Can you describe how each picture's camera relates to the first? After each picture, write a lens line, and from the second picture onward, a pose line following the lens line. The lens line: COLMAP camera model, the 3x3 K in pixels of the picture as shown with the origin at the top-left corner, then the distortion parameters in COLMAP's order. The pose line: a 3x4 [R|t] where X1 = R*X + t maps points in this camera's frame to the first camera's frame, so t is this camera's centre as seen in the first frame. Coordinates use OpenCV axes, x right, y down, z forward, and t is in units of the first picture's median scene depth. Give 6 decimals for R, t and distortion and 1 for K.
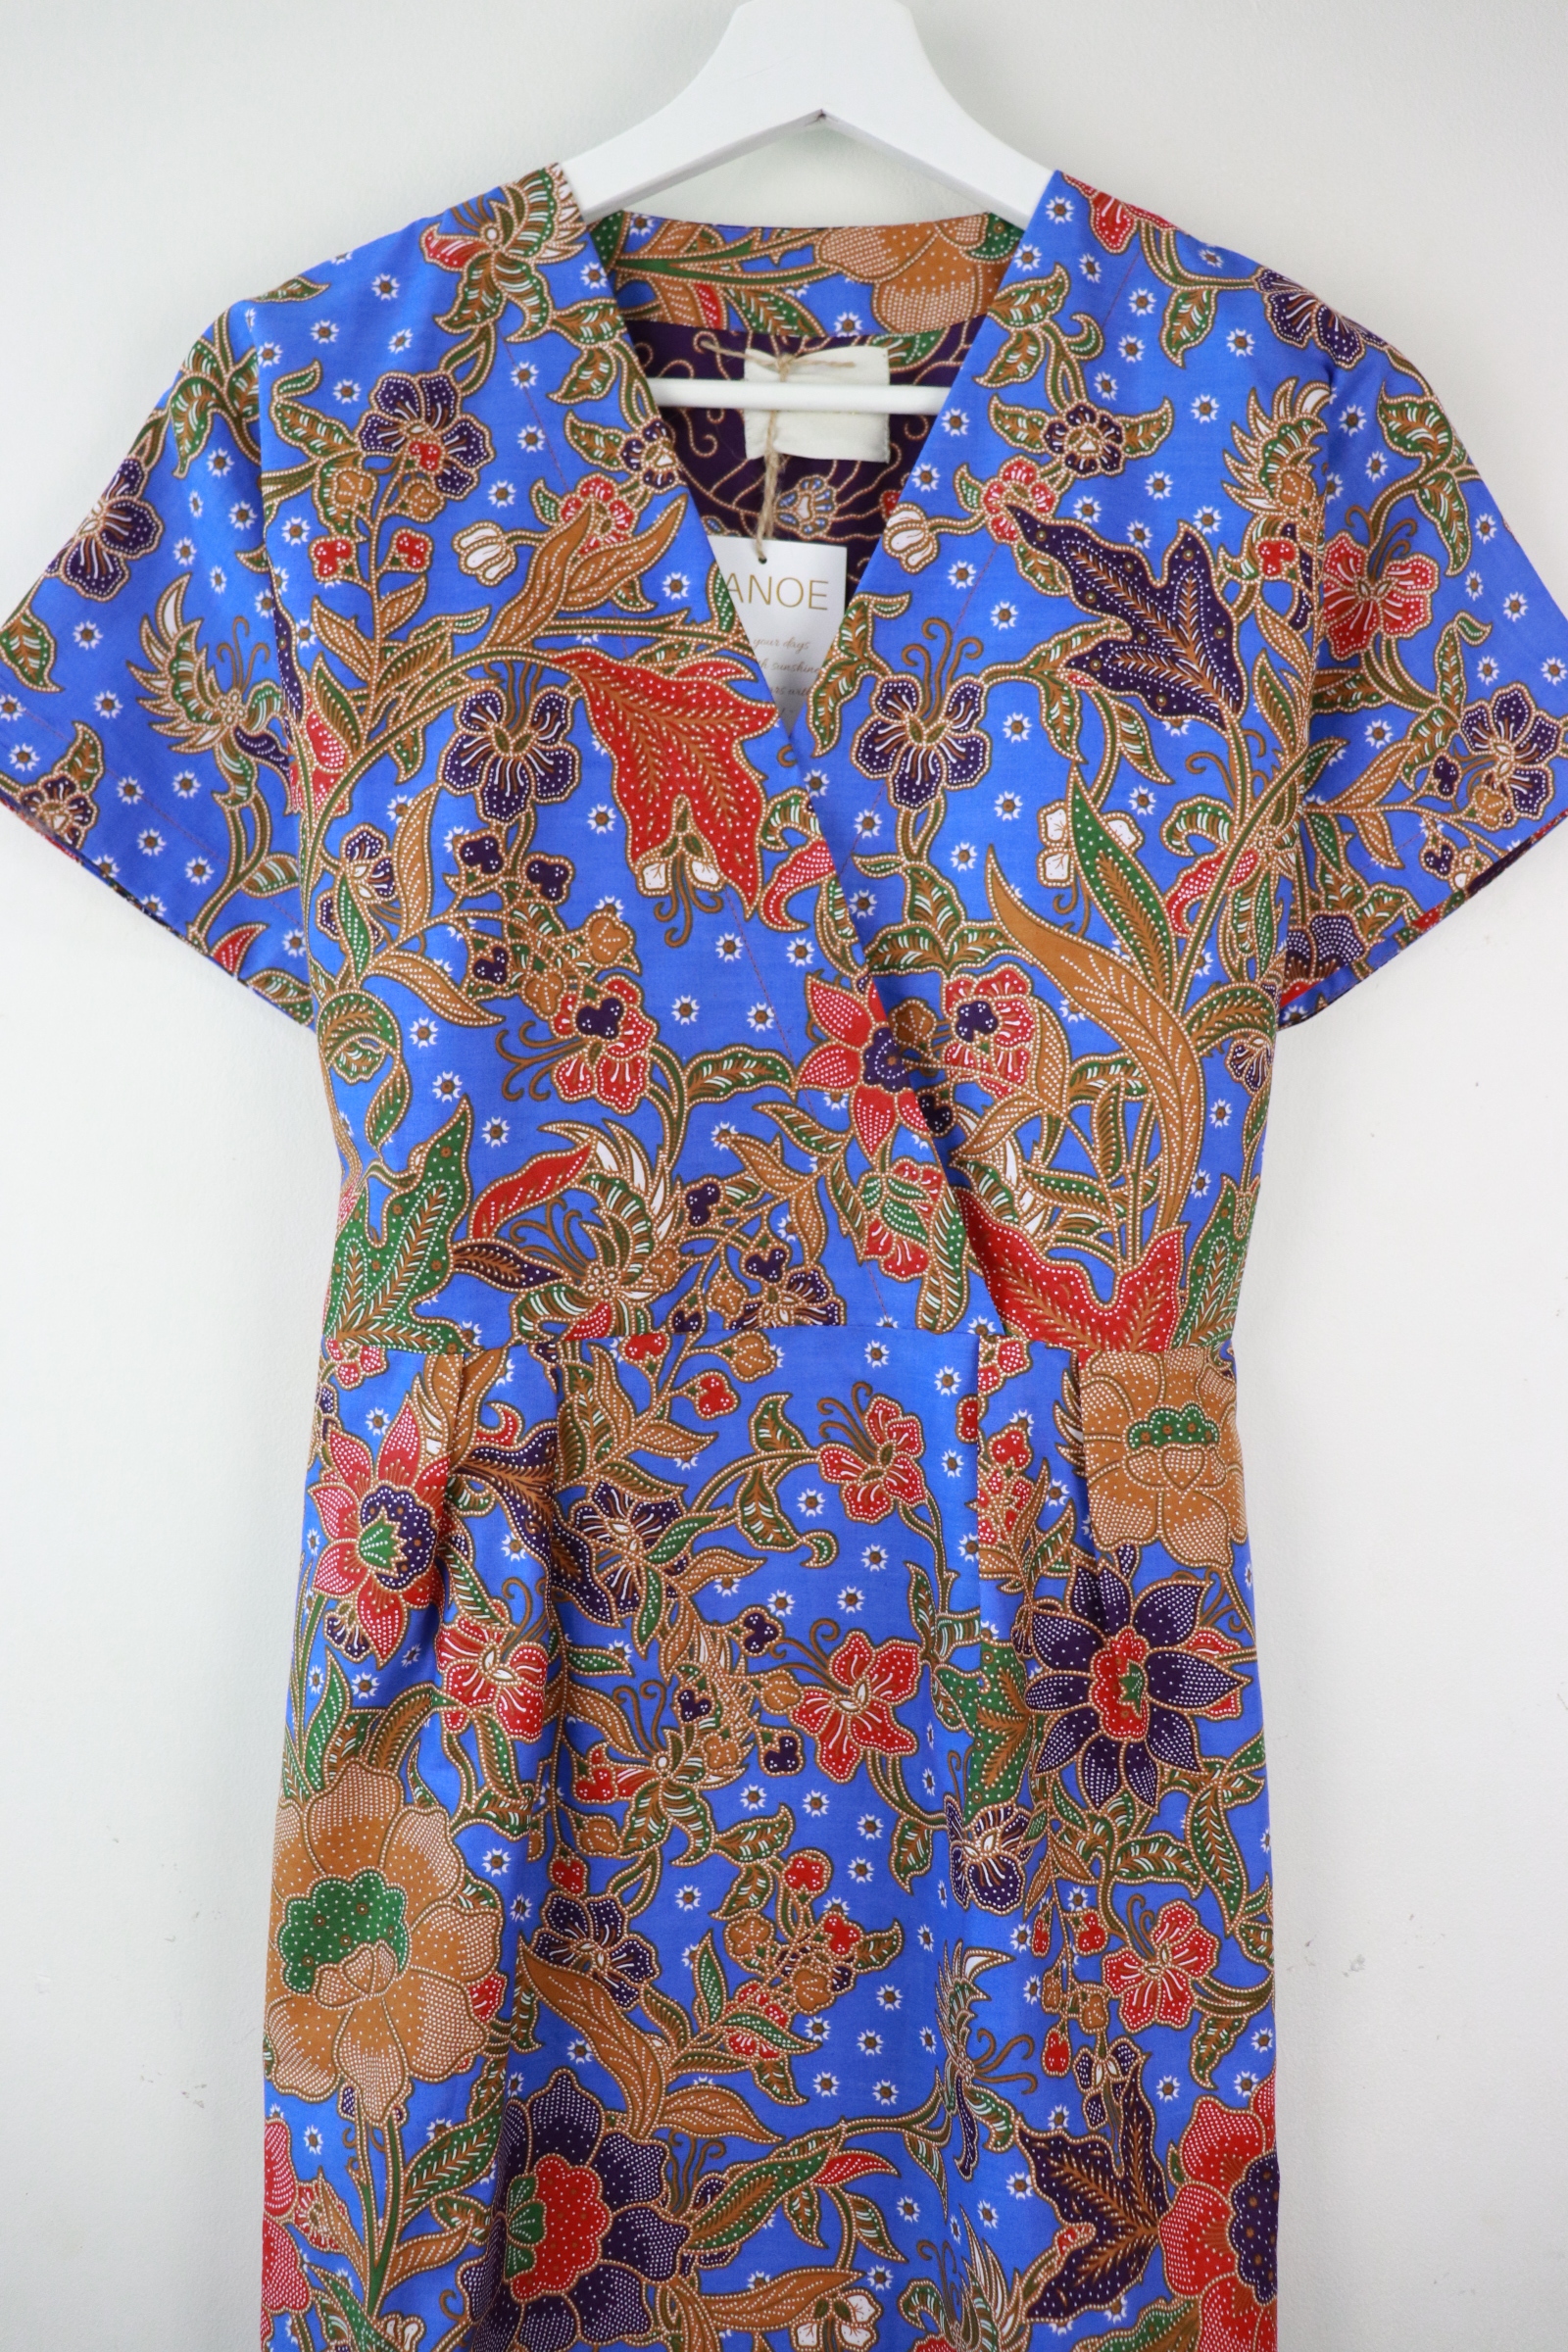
lens RADIAL K [[2005.1, 0, 782.7], [0, 2005.1, 1175.1], [0, 0, 1]] dist [-0.118059, 0.009590]
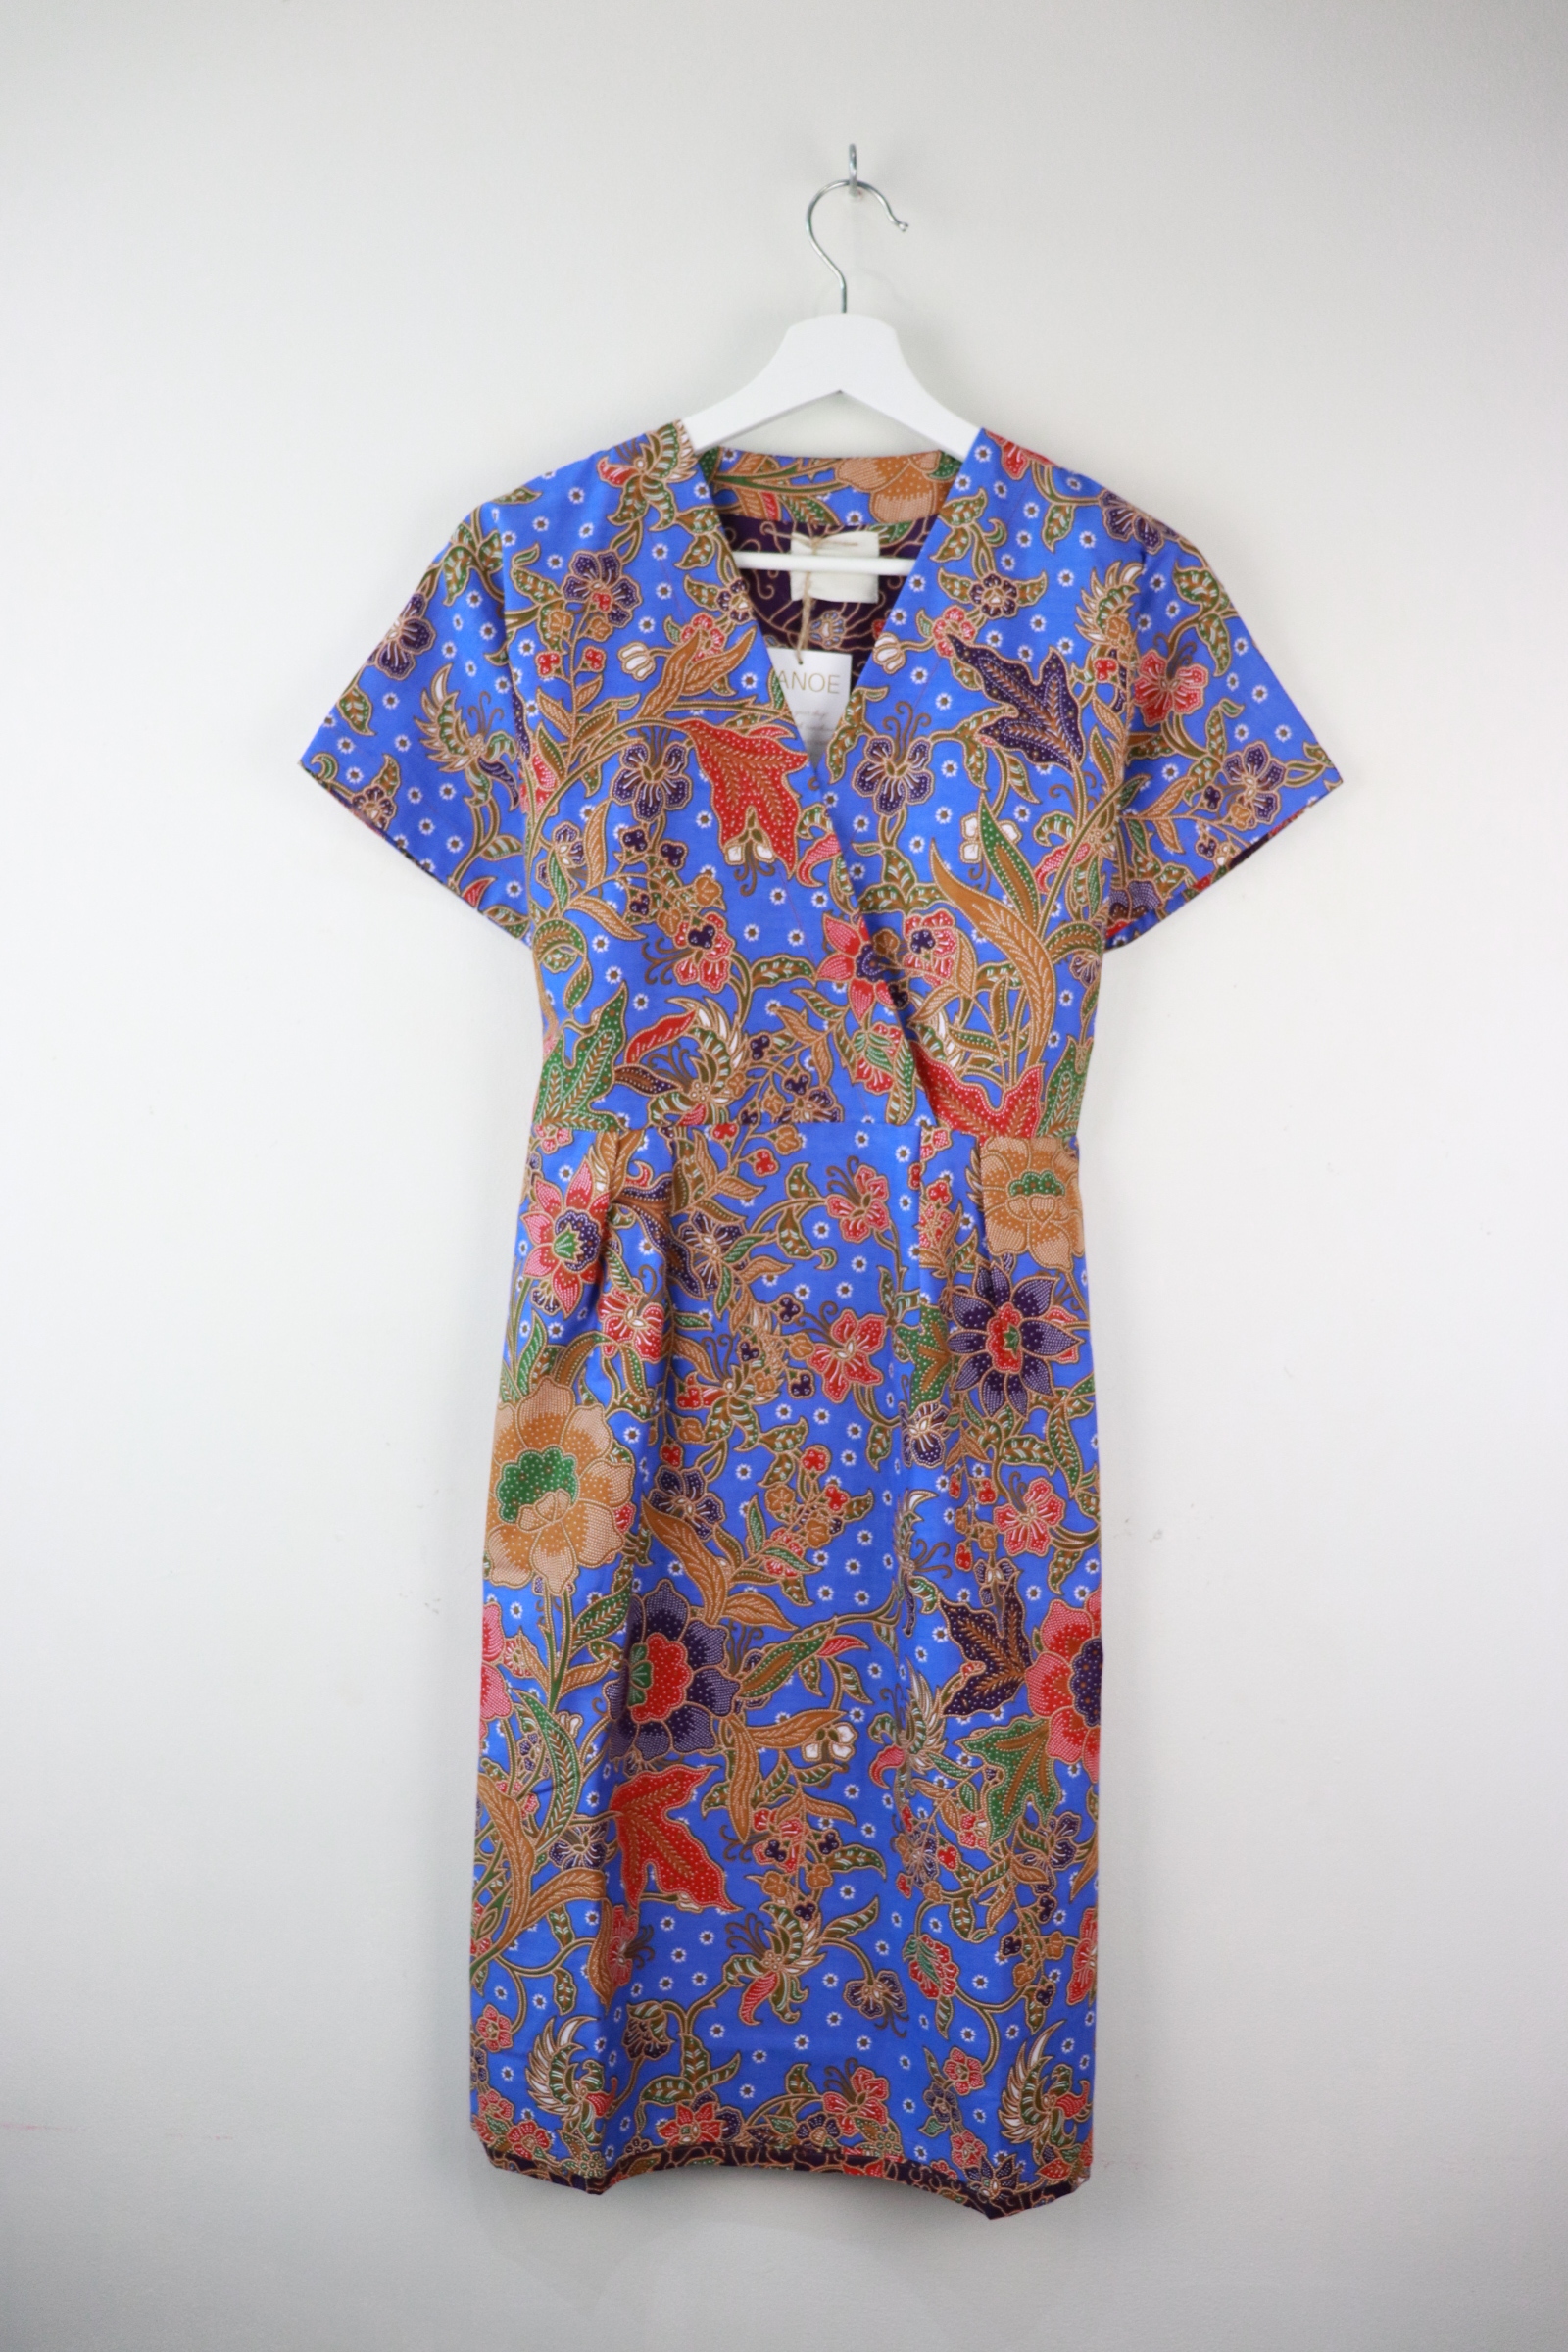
lens RADIAL K [[2037.7, 0, 794.8], [0, 2037.7, 1144.3], [0, 0, 1]] dist [-0.171243, 0.168927]
pose [[0.999895, 0.014382, -0.001771, -0.006328], [-0.014352, 0.999772, 0.015822, 0.068018], [0.001998, -0.015795, 0.999873, -0.713687]]
